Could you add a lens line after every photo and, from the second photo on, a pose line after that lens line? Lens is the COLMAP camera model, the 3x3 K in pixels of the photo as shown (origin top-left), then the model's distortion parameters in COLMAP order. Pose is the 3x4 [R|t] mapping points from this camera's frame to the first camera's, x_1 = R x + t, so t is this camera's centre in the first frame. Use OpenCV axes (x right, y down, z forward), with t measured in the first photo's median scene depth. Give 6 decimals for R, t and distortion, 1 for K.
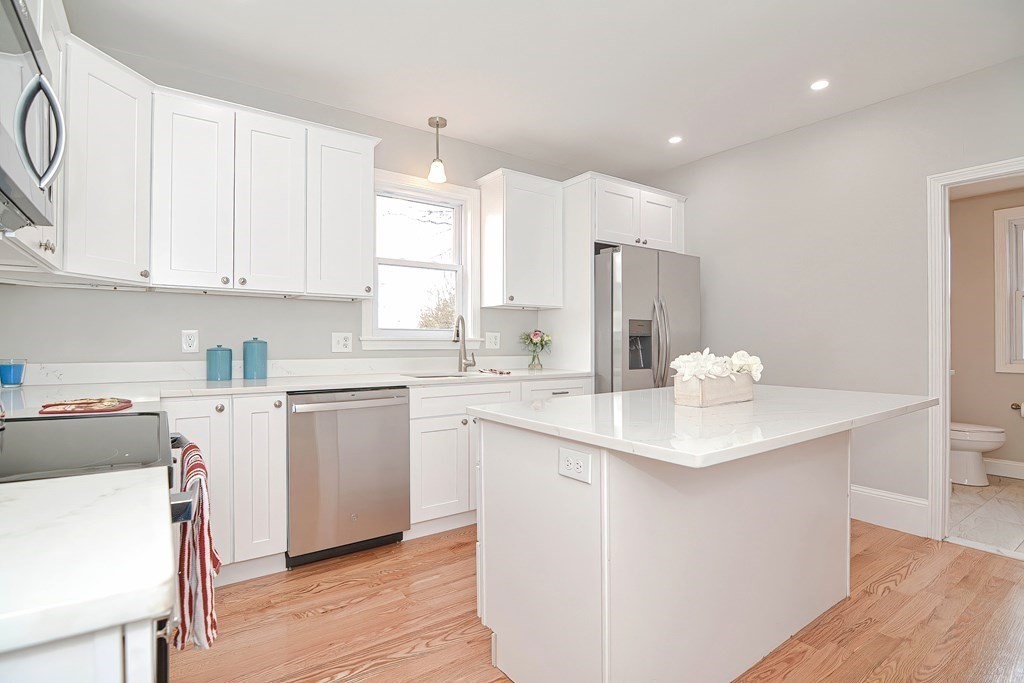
lens RADIAL K [[514.3, 0, 509.3], [0, 514.3, 335.5], [0, 0, 1]] dist [-0.001294, -0.000096]
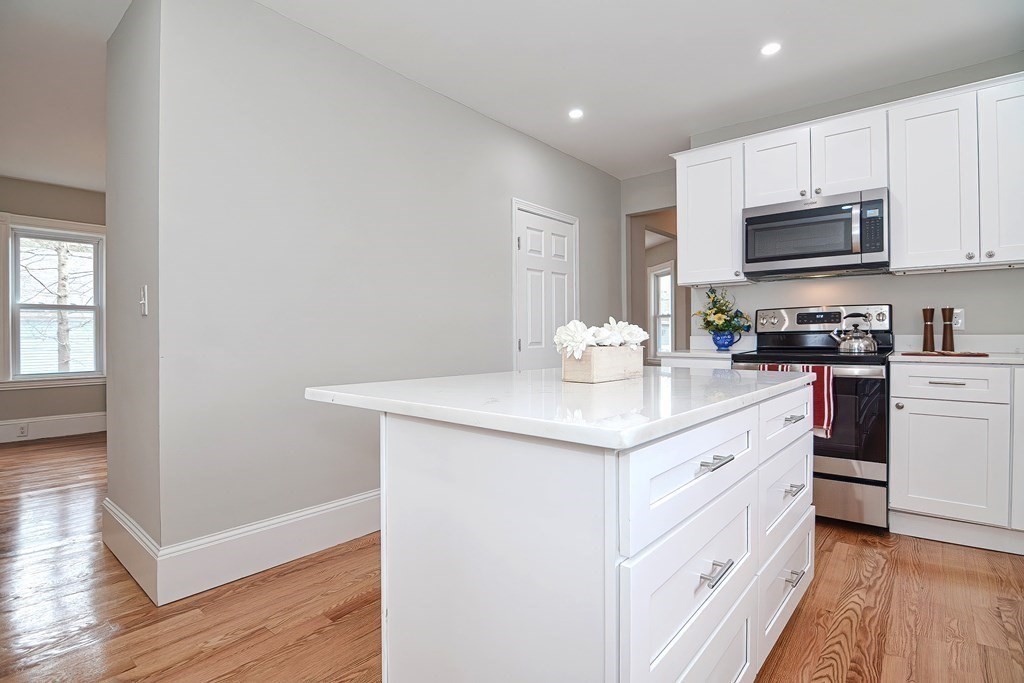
lens RADIAL K [[503.6, 0, 503.7], [0, 503.6, 336.8], [0, 0, 1]] dist [-0.022860, -0.000817]
pose [[-0.971317, 0.003557, -0.237760, 0.463452], [0.003316, 0.999994, 0.001414, 0.041144], [0.237764, 0.000585, -0.971323, 1.098198]]
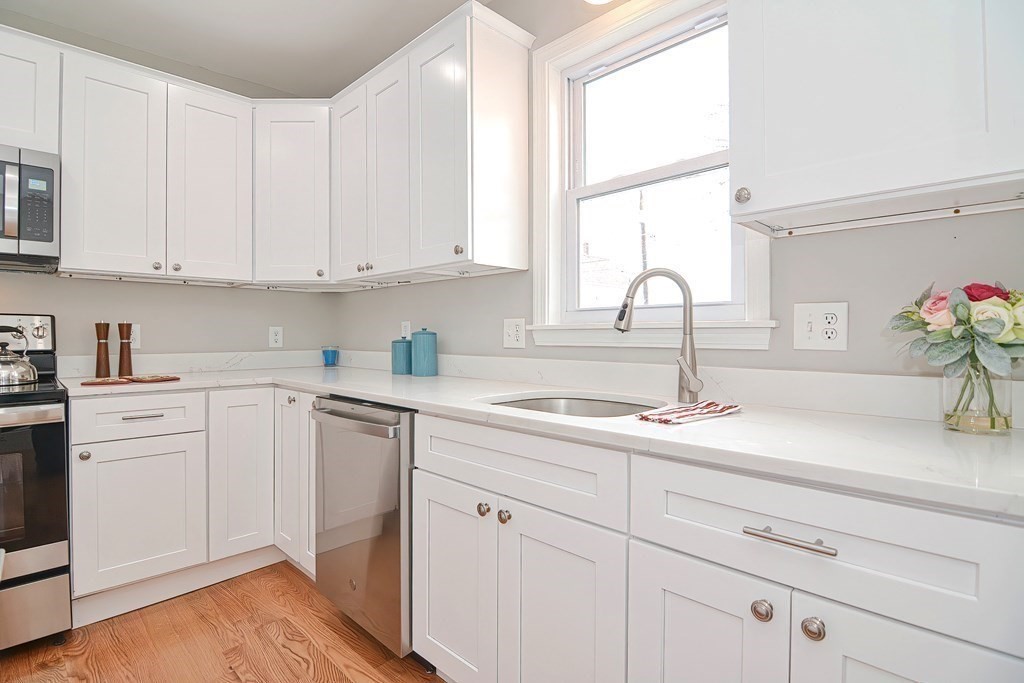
lens RADIAL K [[503.6, 0, 503.7], [0, 503.6, 336.8], [0, 0, 1]] dist [-0.022860, -0.000817]
pose [[0.161583, -0.002656, -0.986856, 0.315630], [0.006487, 0.999978, -0.001629, 0.018804], [0.986838, -0.006138, 0.161597, 0.872005]]
